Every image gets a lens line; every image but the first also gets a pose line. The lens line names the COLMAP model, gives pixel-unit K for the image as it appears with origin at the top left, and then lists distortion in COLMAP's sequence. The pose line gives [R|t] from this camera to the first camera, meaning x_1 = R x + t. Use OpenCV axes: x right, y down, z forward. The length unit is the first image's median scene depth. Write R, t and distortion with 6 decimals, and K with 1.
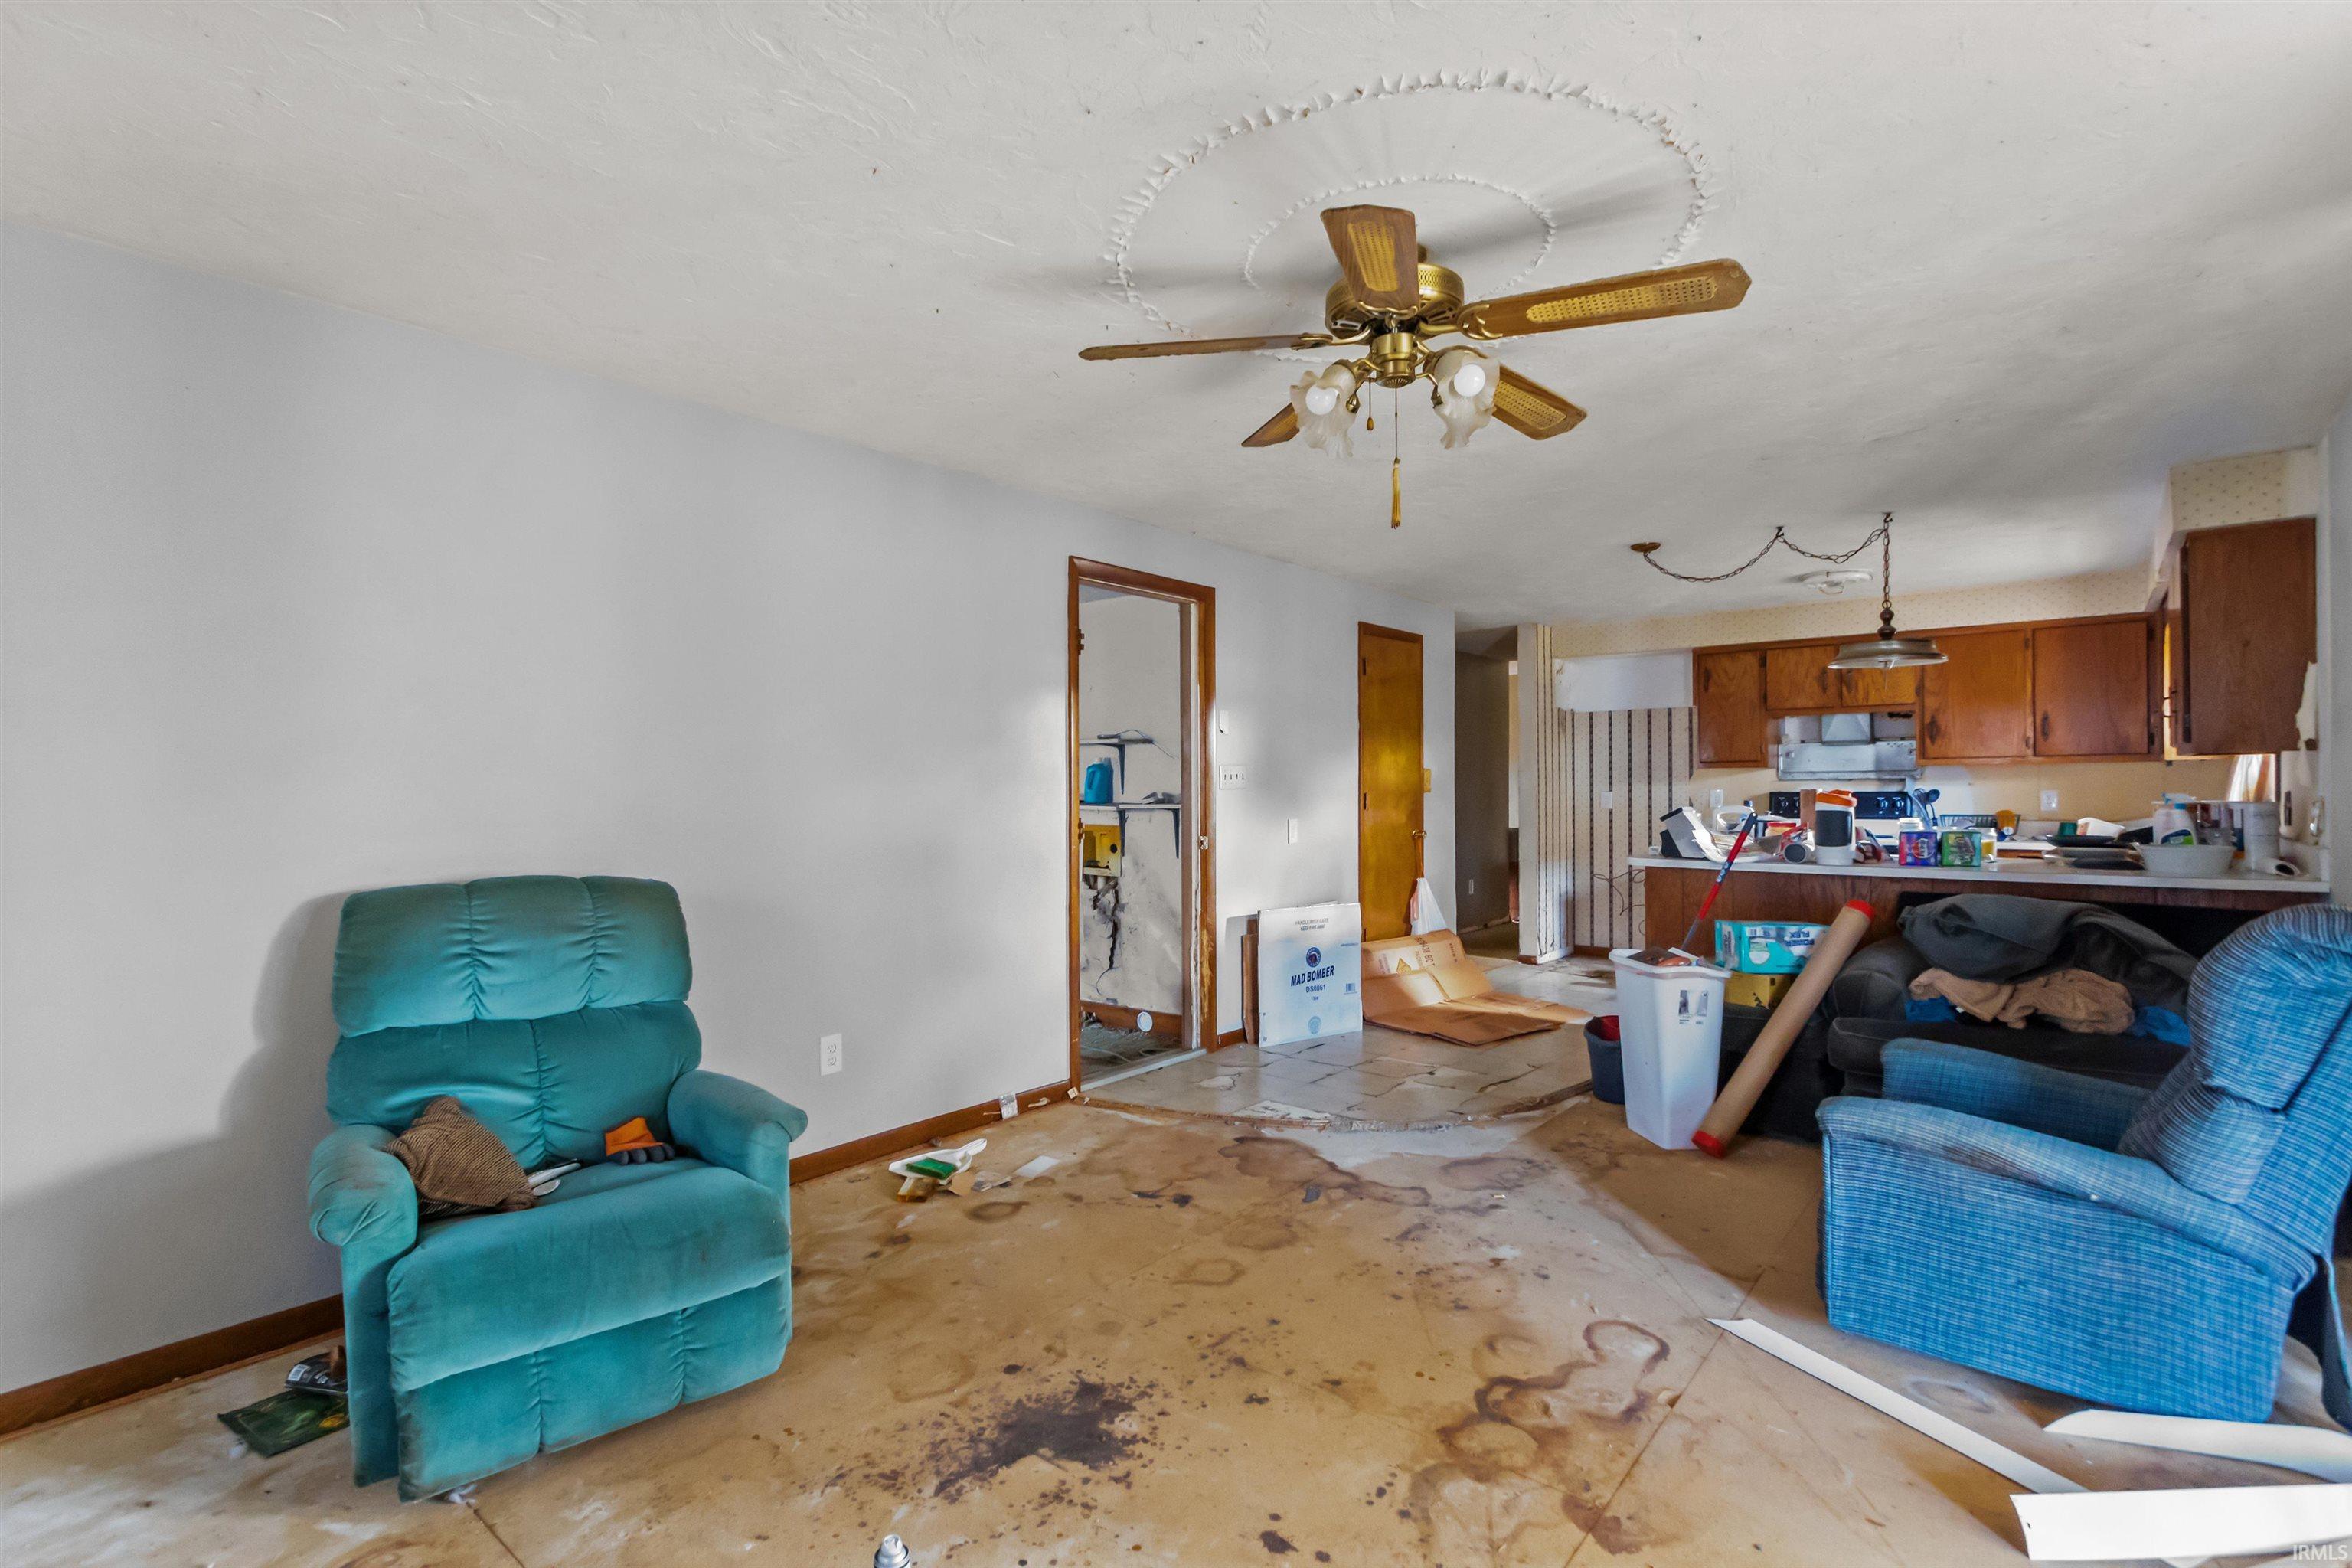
lens RADIAL K [[1119.3, 0, 1169.7], [0, 1119.3, 788.5], [0, 0, 1]] dist [0.018129, -0.001444]
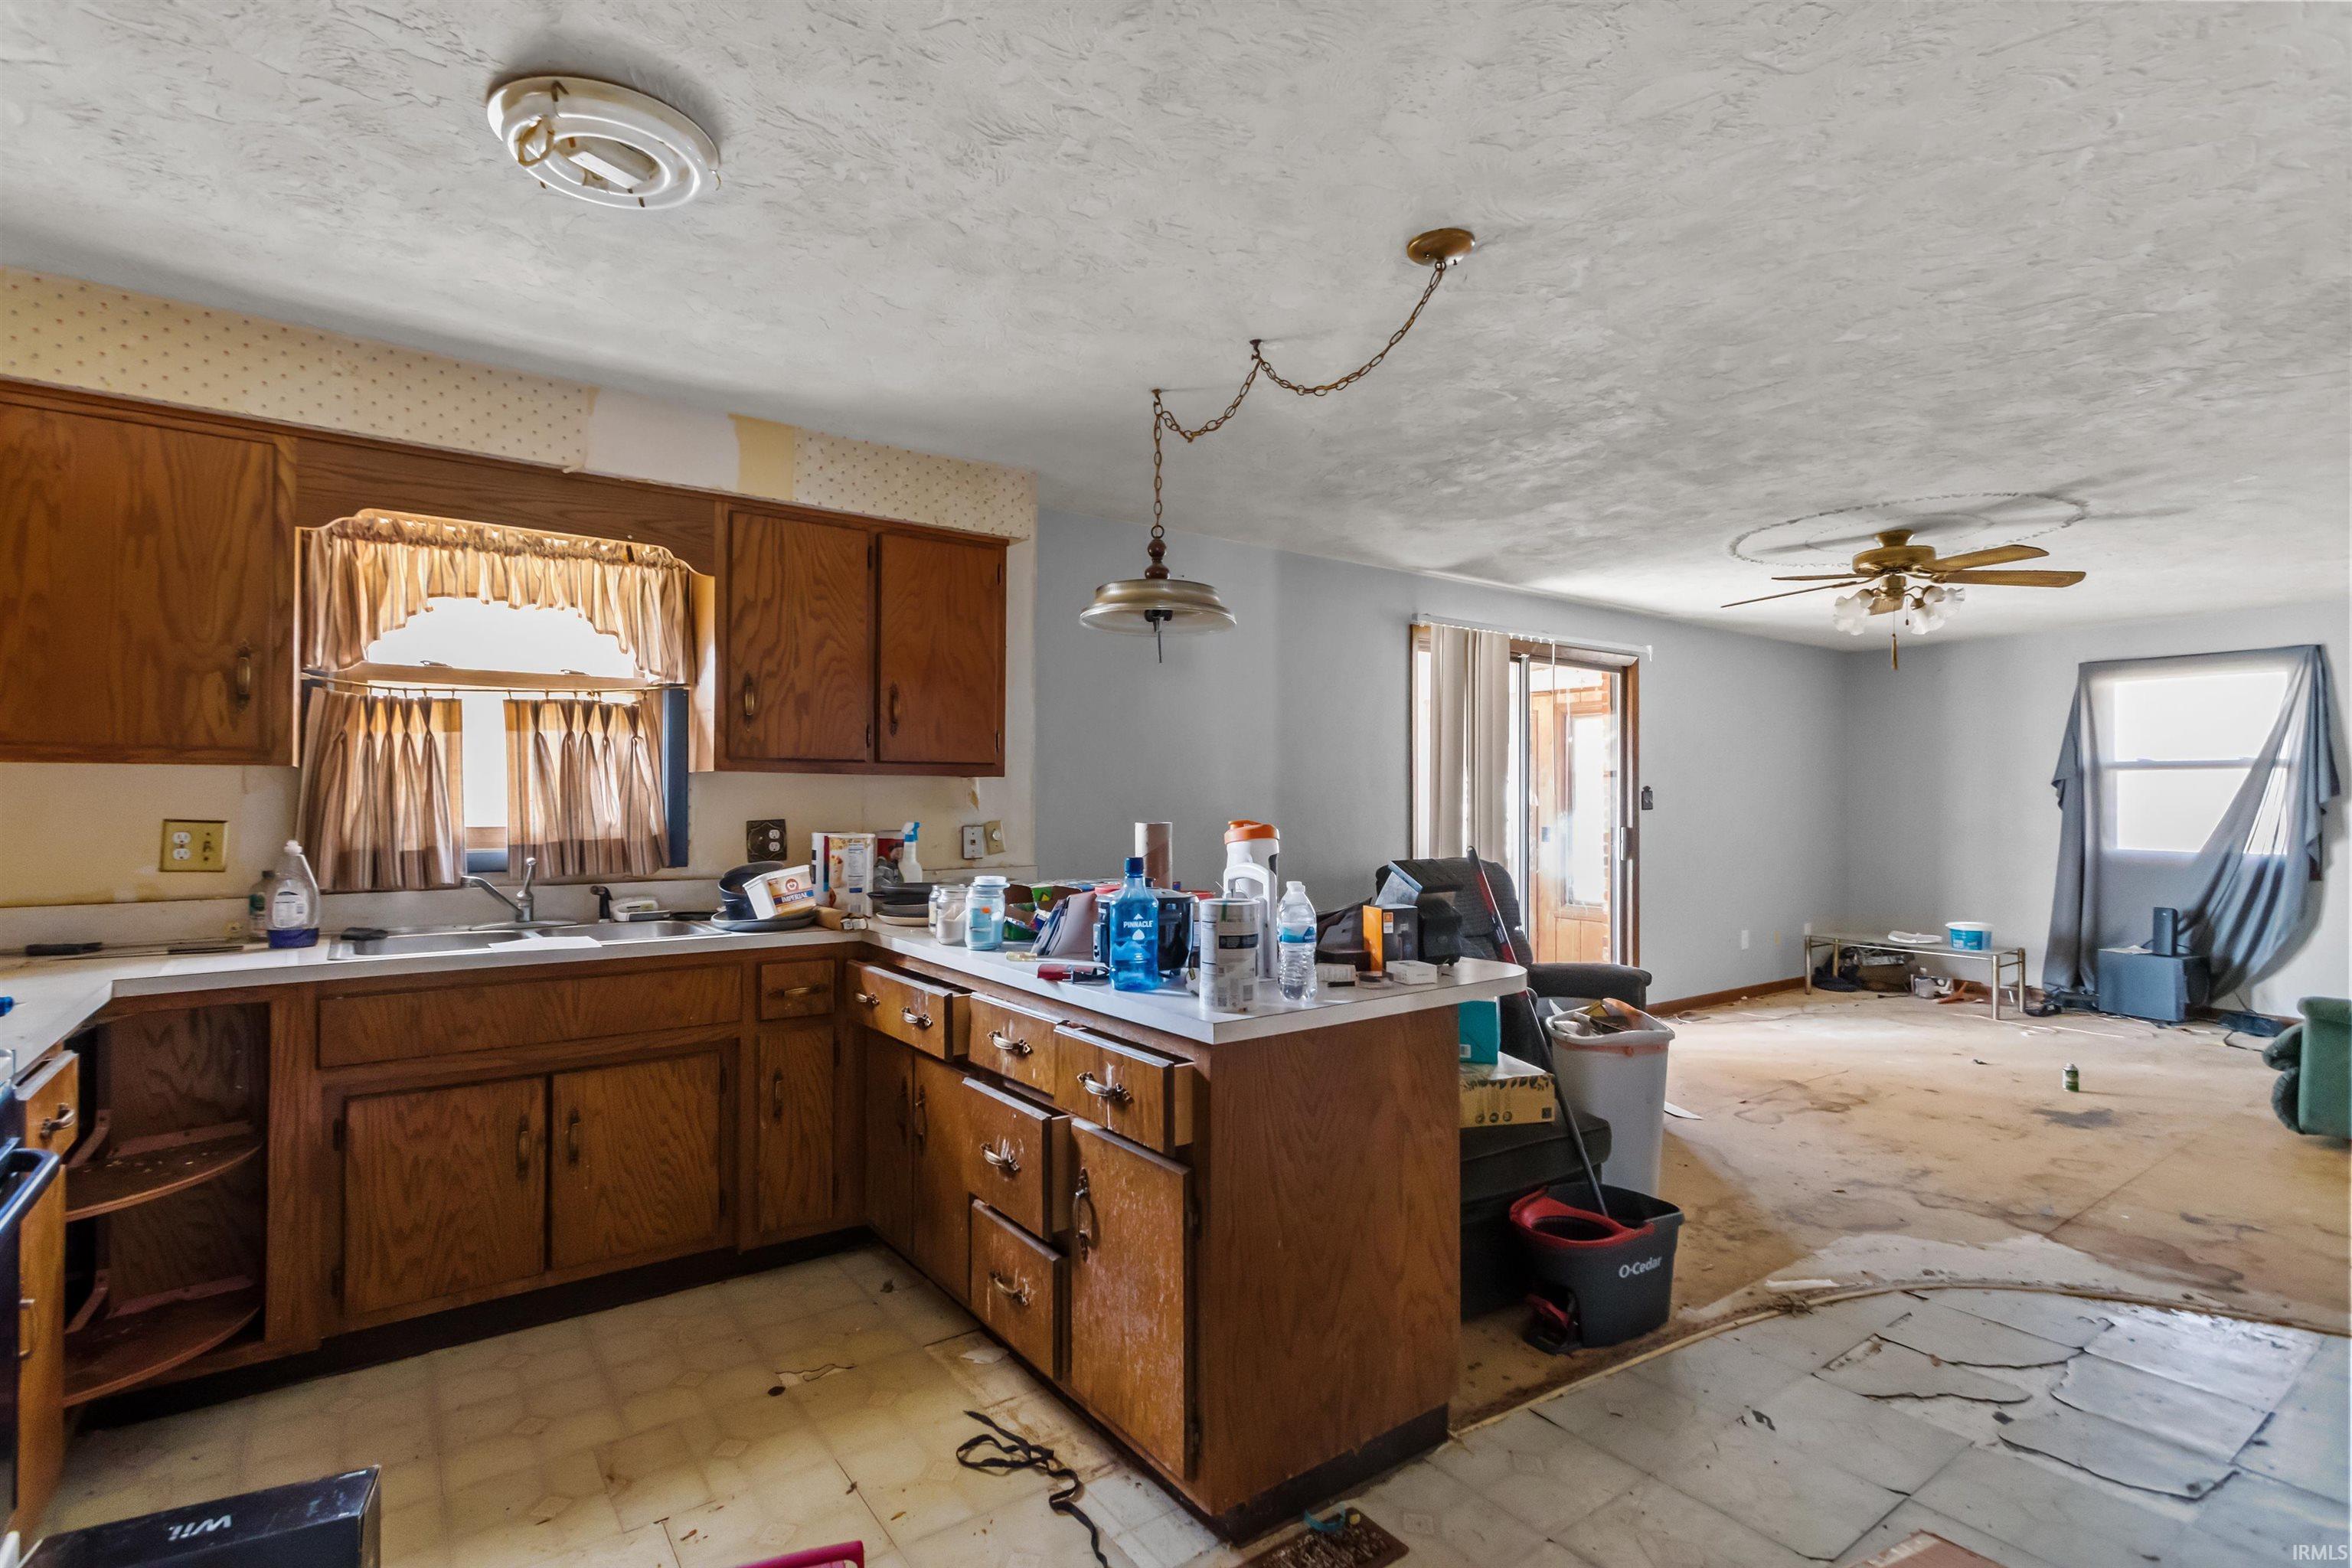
lens RADIAL K [[1119.3, 0, 1169.7], [0, 1119.3, 788.5], [0, 0, 1]] dist [0.018129, -0.001444]
pose [[-0.969440, 0.004297, 0.245289, 1.005214], [0.002582, 0.999970, -0.007310, -0.025212], [-0.245313, -0.006453, -0.969422, 3.423265]]
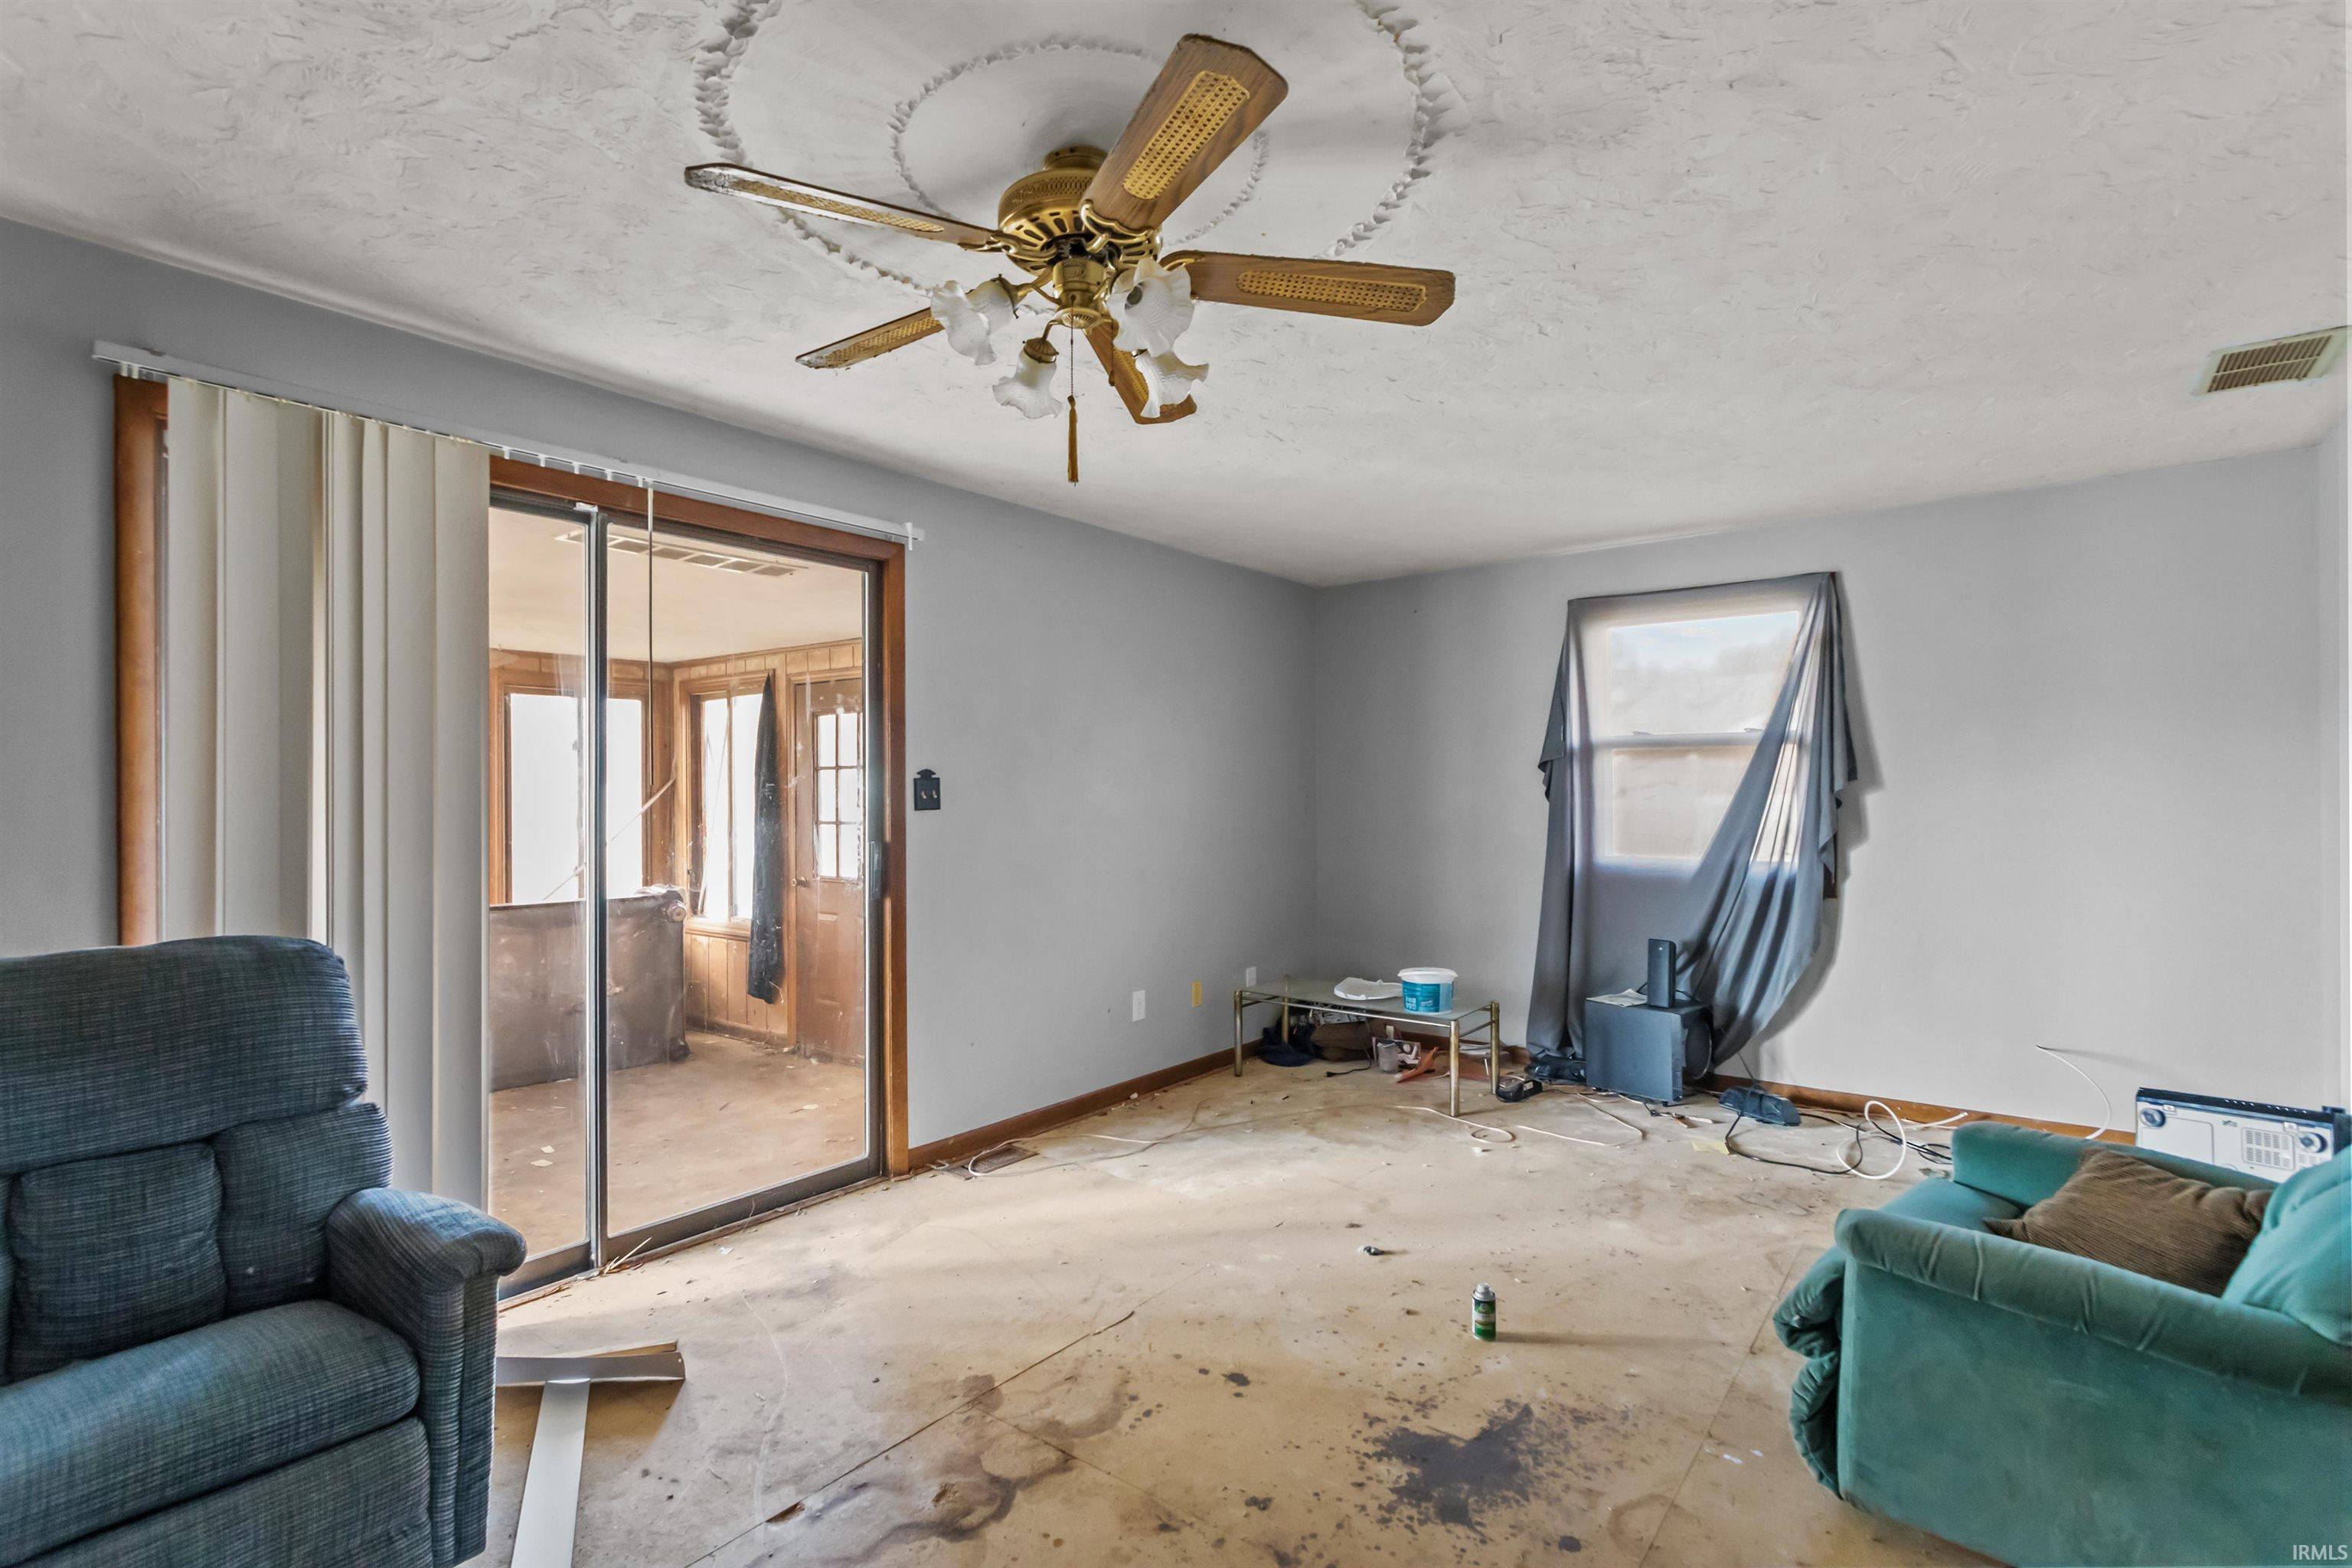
lens RADIAL K [[1119.3, 0, 1169.7], [0, 1119.3, 788.5], [0, 0, 1]] dist [0.018129, -0.001444]
pose [[-0.999538, 0.009320, -0.028916, 0.173945], [0.009351, 0.999956, -0.000945, -0.017041], [0.028905, -0.001215, -0.999581, 1.956482]]
